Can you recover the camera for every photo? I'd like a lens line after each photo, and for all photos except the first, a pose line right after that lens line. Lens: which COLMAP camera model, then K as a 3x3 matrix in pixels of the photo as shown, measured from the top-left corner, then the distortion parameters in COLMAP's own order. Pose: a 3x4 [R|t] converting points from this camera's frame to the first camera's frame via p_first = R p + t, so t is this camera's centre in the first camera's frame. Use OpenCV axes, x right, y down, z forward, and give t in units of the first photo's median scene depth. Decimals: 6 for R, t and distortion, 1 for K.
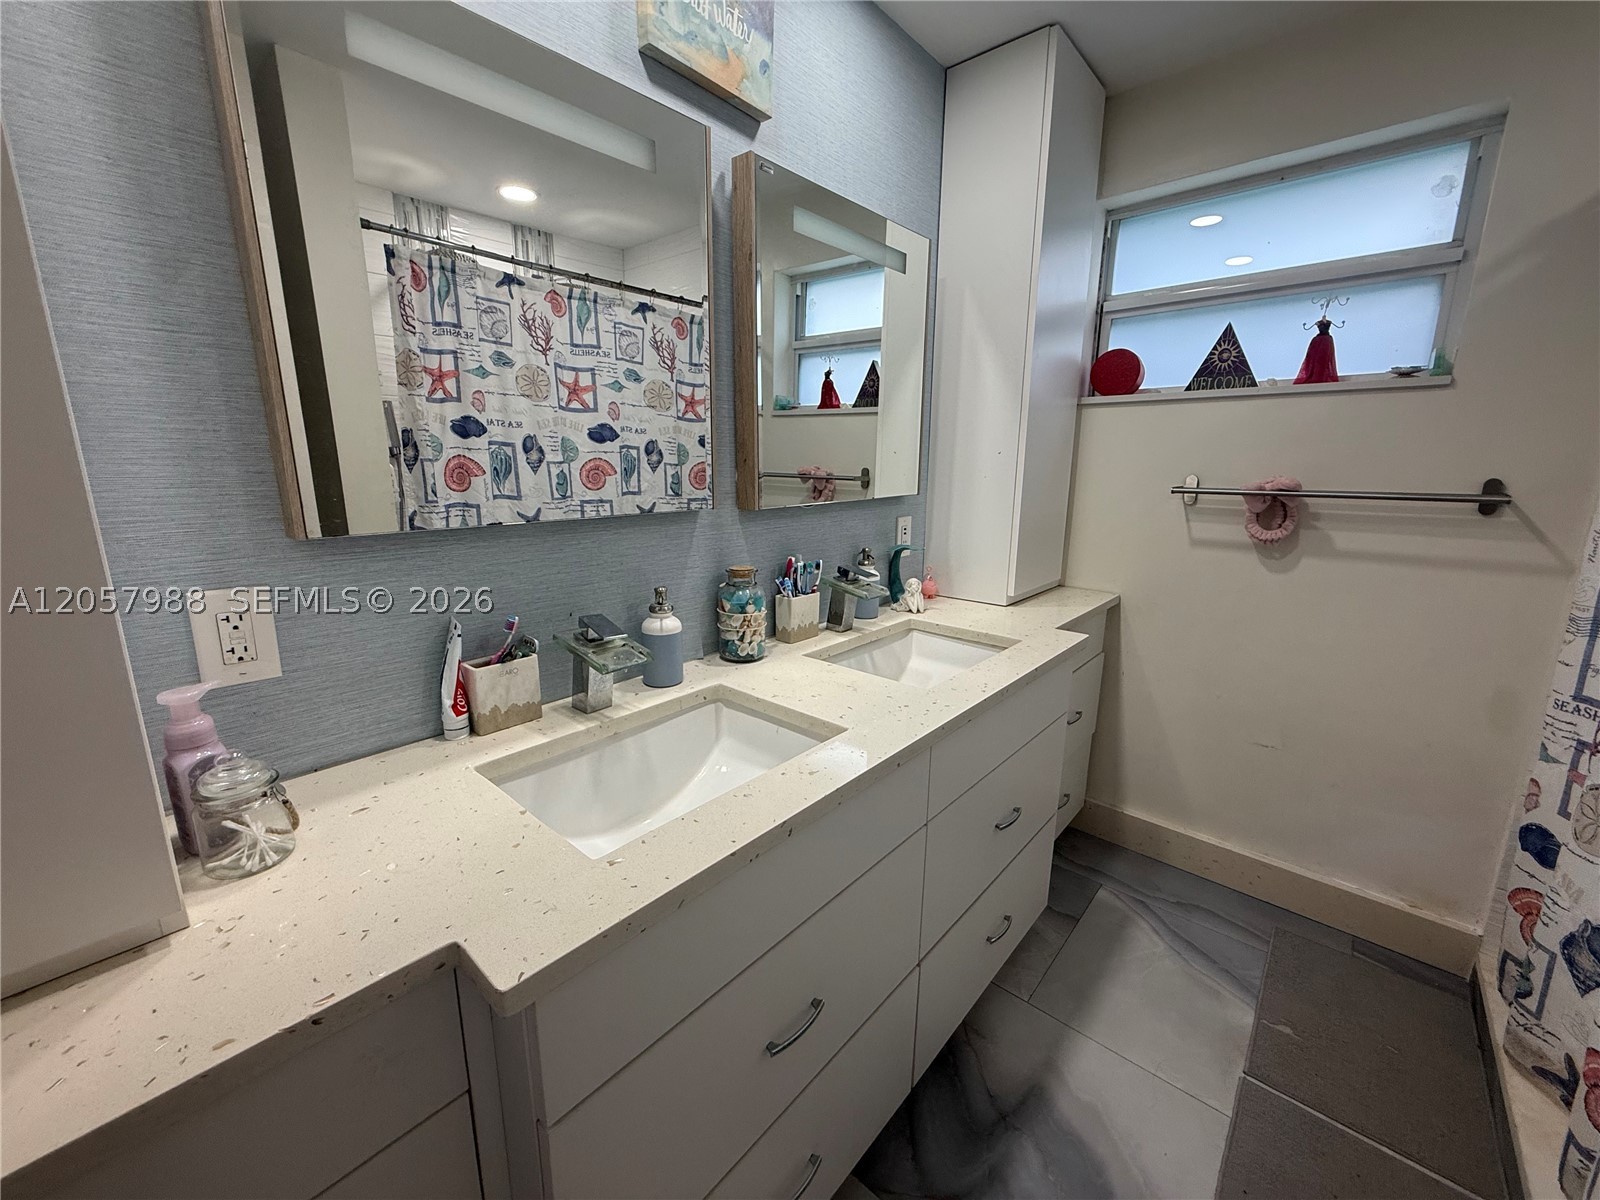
lens RADIAL K [[632.4, 0, 792.5], [0, 632.4, 603.4], [0, 0, 1]] dist [0.000744, -0.000941]
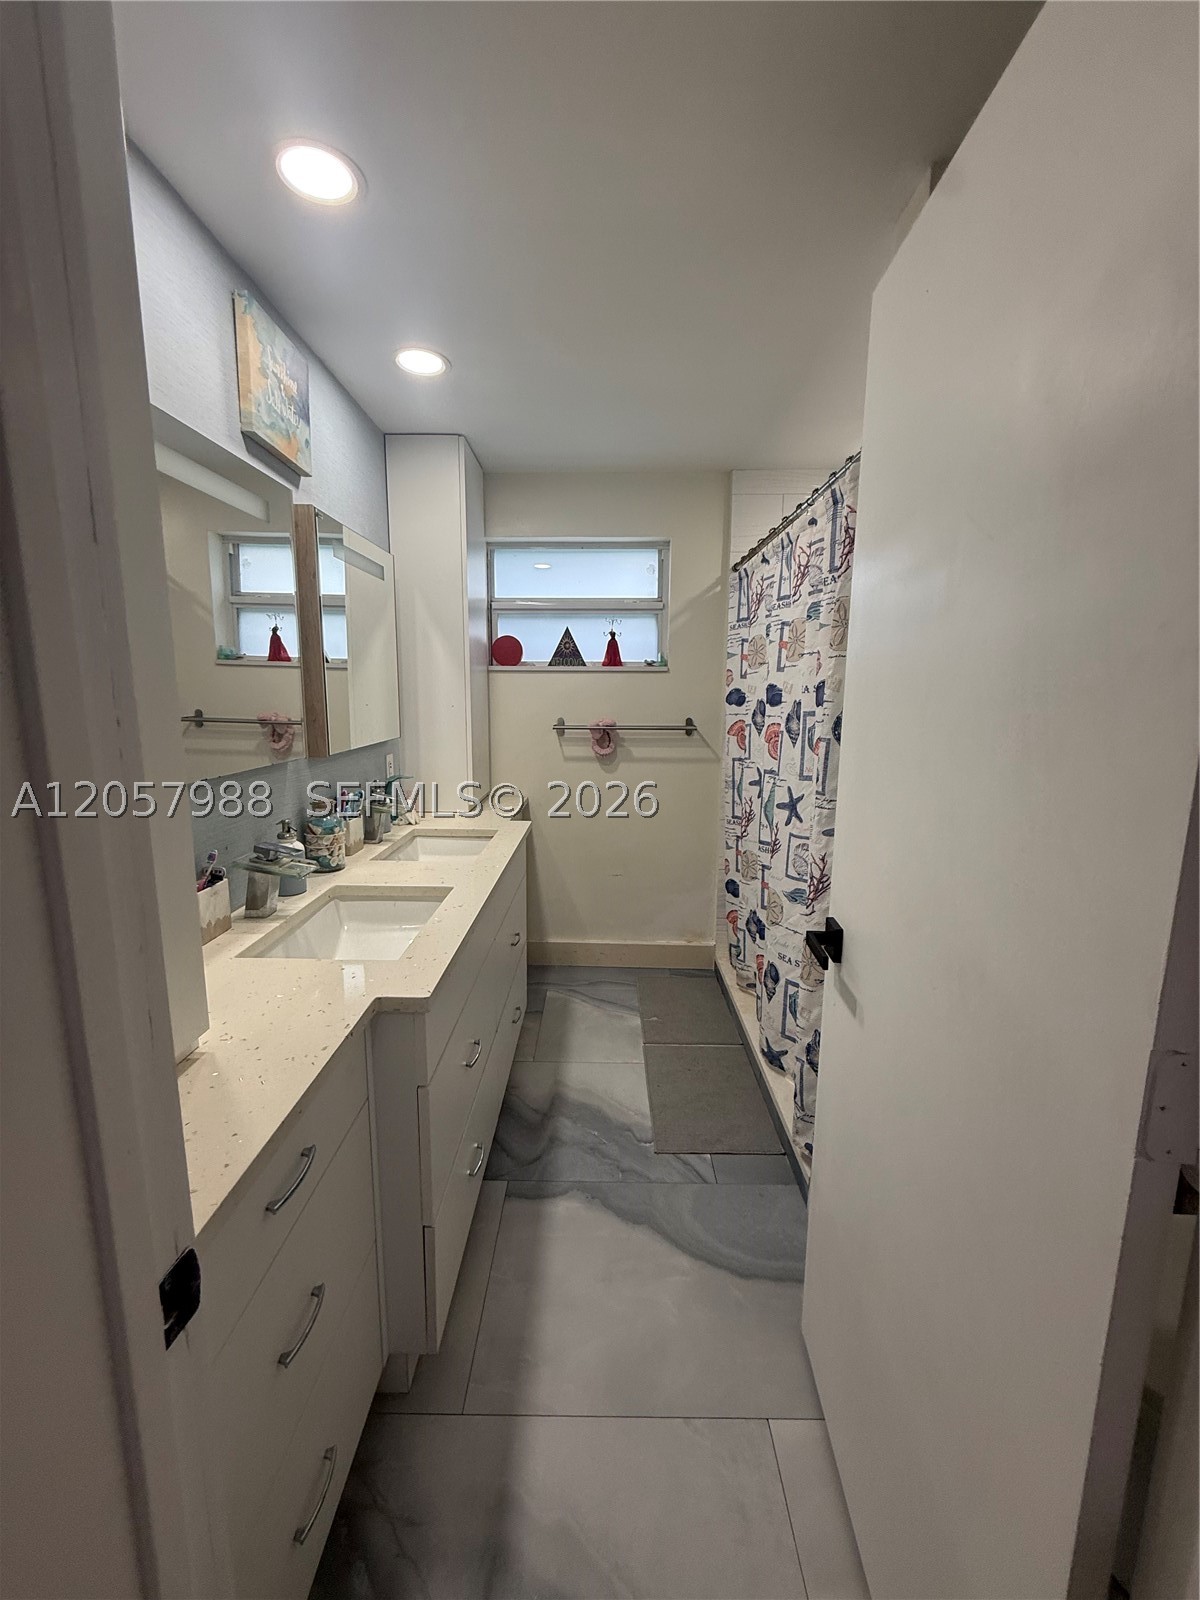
lens RADIAL K [[632.4, 0, 601.9], [0, 632.4, 792.9], [0, 0, 1]] dist [0.000744, -0.000941]
pose [[0.752971, -0.098967, 0.650569, -0.391763], [0.133603, 0.991027, -0.003875, 0.008720], [-0.644348, 0.089835, 0.759438, -0.300221]]
